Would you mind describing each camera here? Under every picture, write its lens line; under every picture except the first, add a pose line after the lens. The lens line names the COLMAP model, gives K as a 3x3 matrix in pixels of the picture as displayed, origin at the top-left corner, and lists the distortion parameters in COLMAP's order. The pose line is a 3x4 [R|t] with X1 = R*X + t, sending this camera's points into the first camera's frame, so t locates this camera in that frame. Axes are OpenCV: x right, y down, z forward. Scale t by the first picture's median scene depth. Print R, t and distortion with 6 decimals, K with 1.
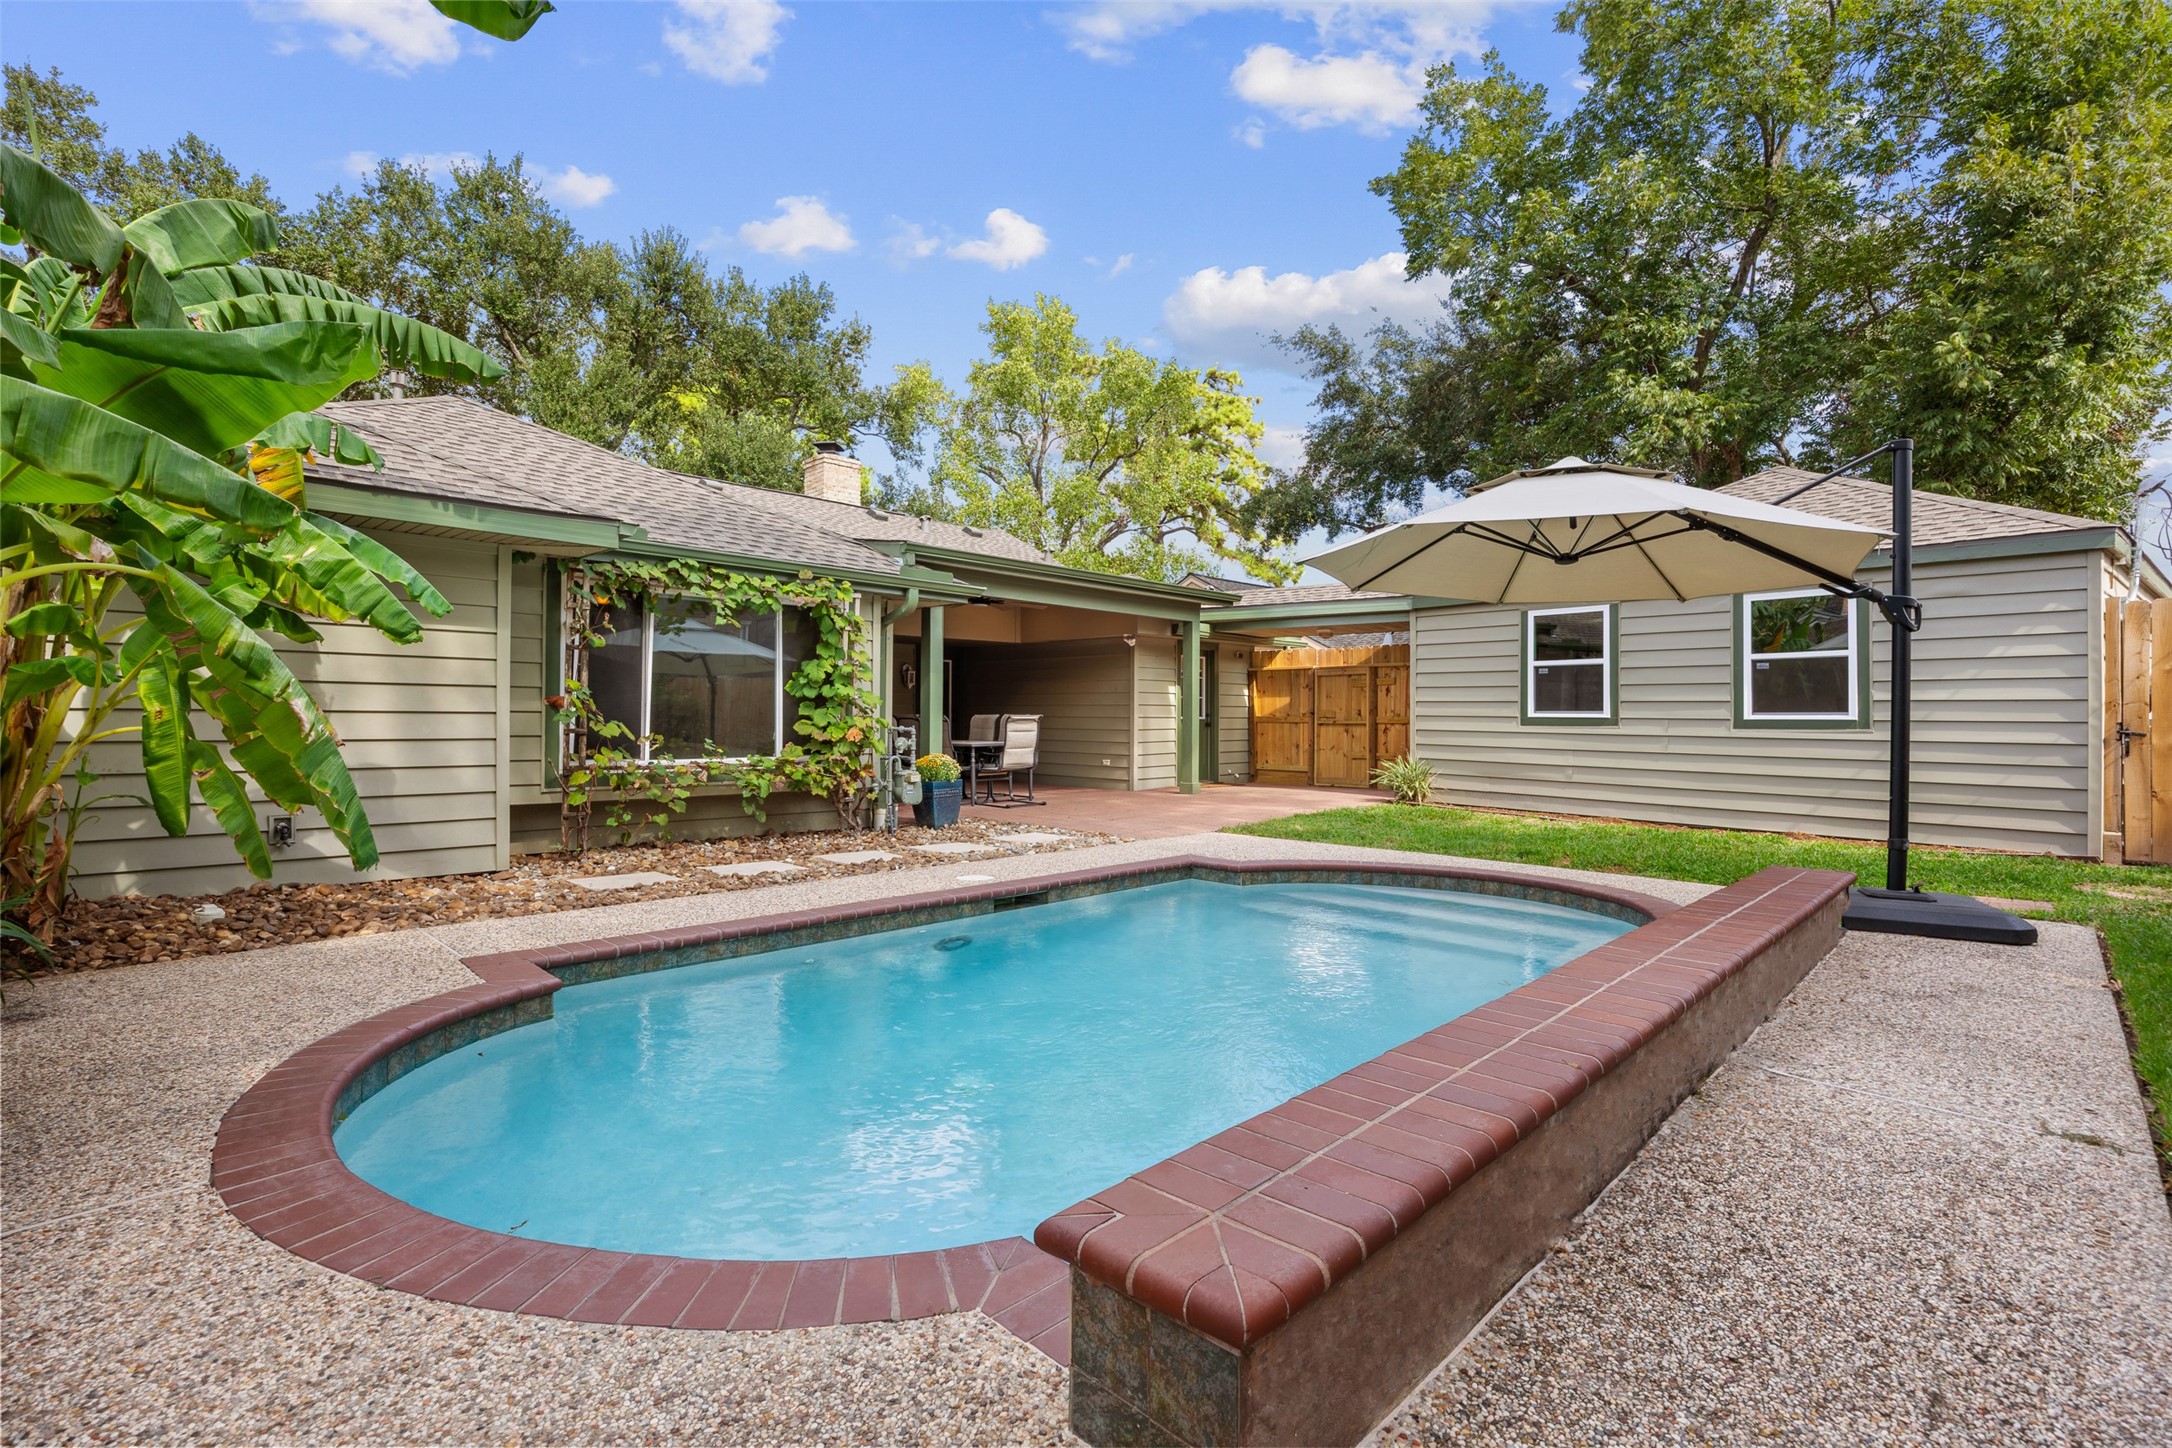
lens RADIAL K [[1031.9, 0, 1085.7], [0, 1031.9, 714.7], [0, 0, 1]] dist [-0.004197, -0.000334]
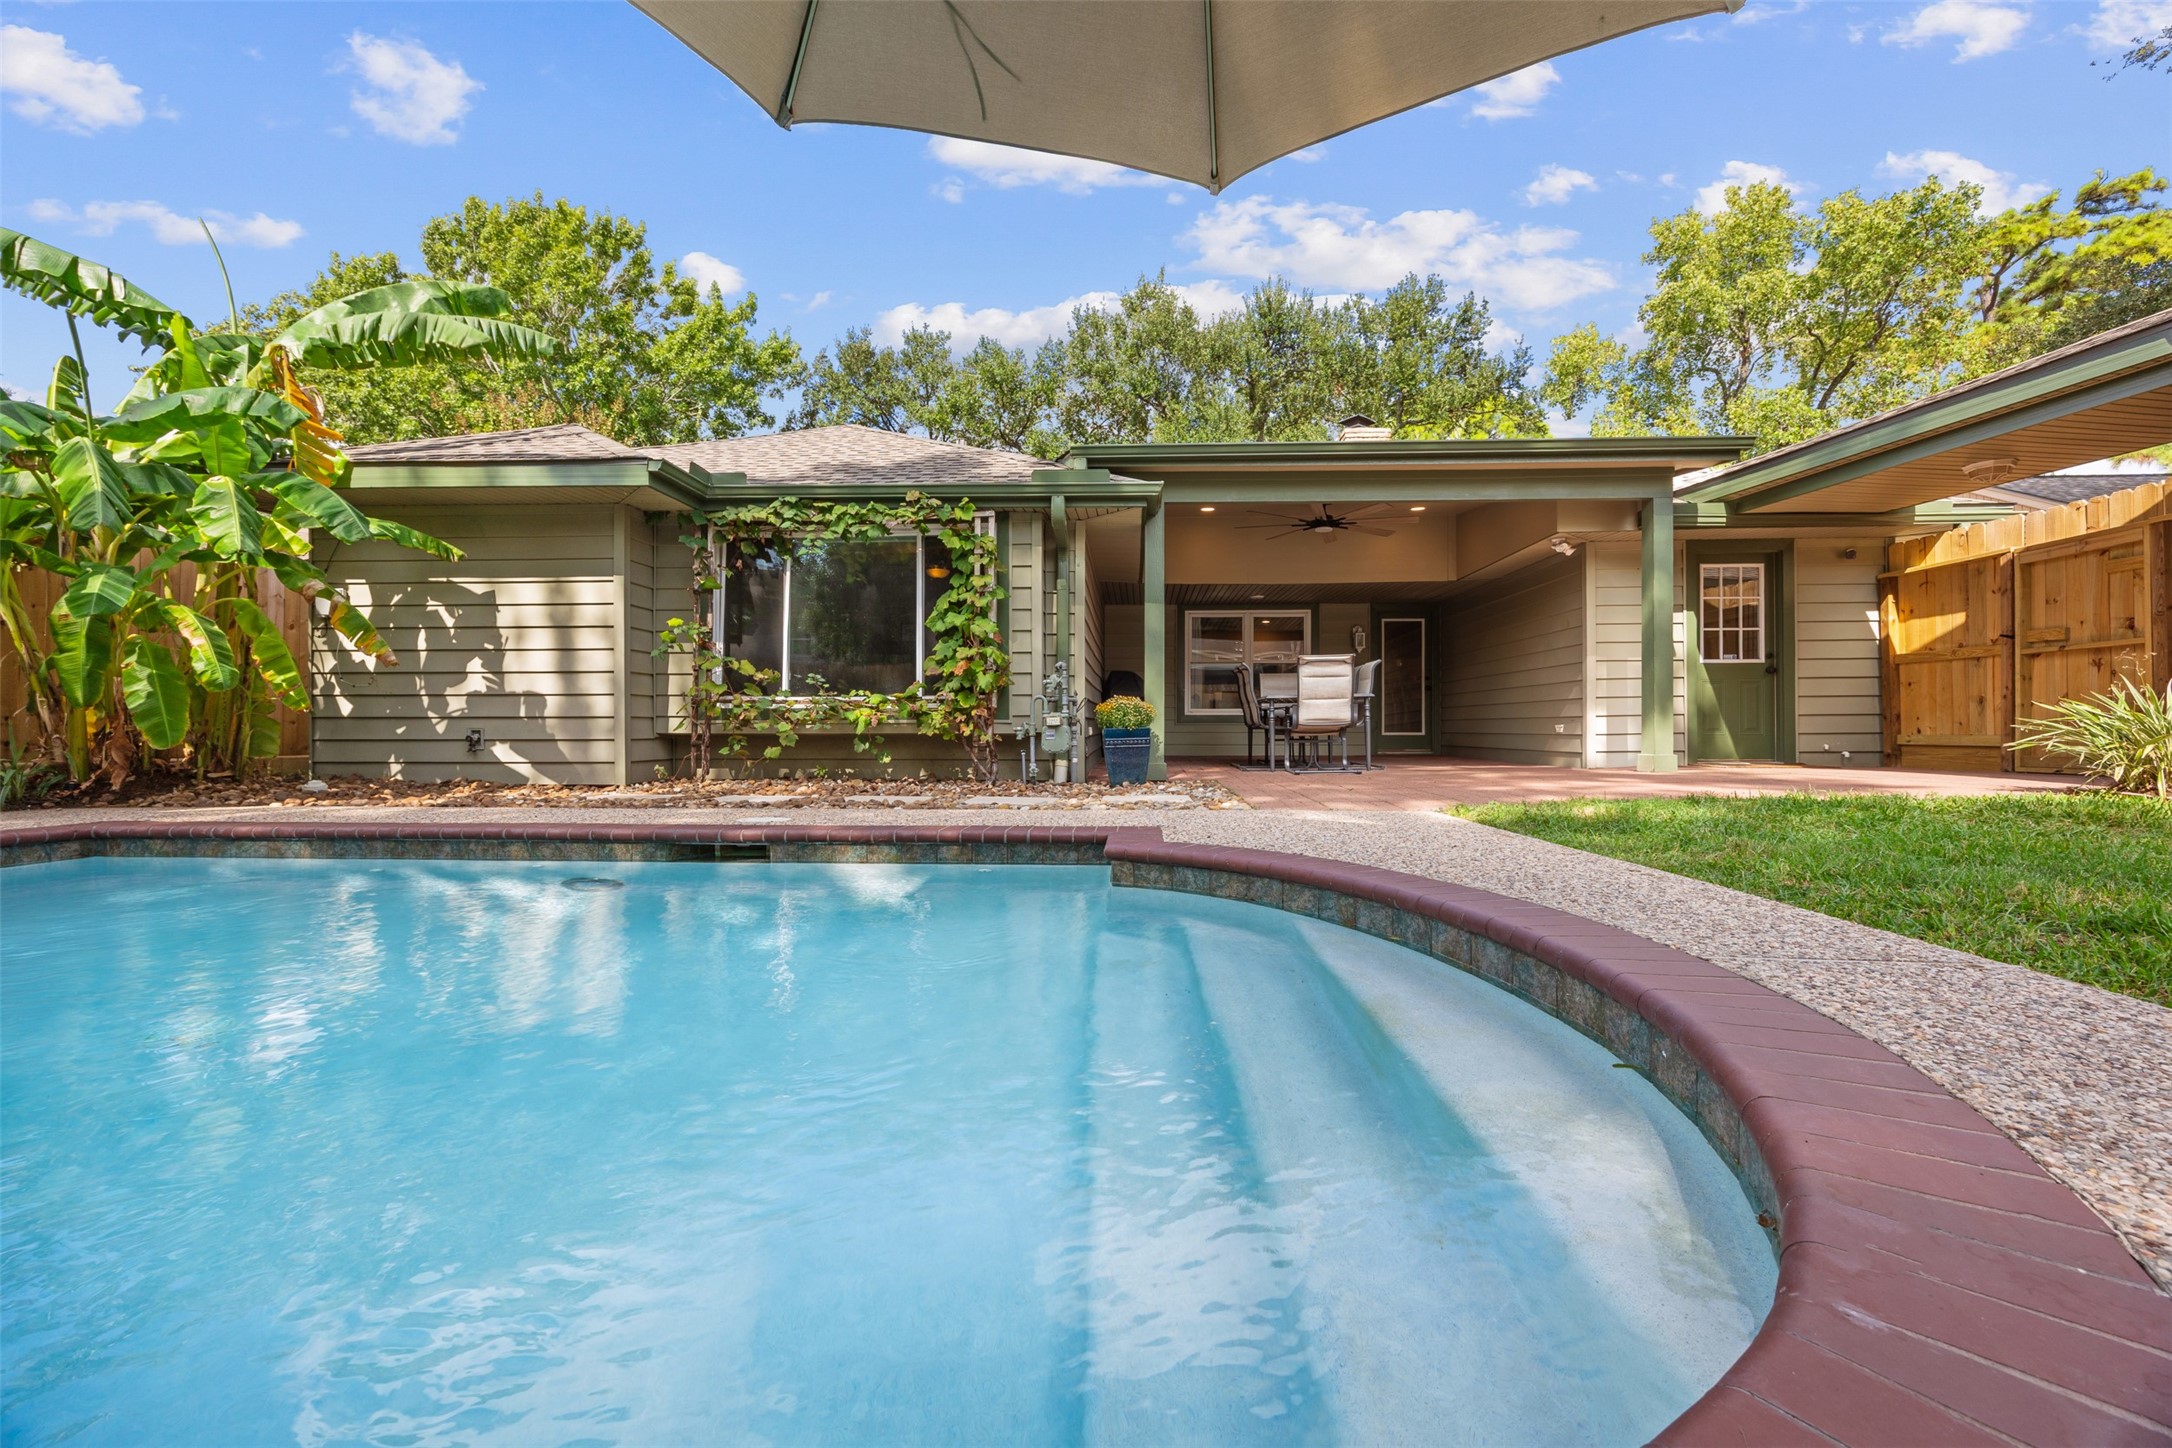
lens RADIAL K [[840.3, 0, 1094.0], [0, 840.3, 729.0], [0, 0, 1]] dist [-0.004038, -0.000506]
pose [[0.661187, -0.011182, -0.750138, 0.233441], [0.007598, 0.999937, -0.008209, 0.047079], [0.750183, -0.000272, 0.661230, 0.366373]]
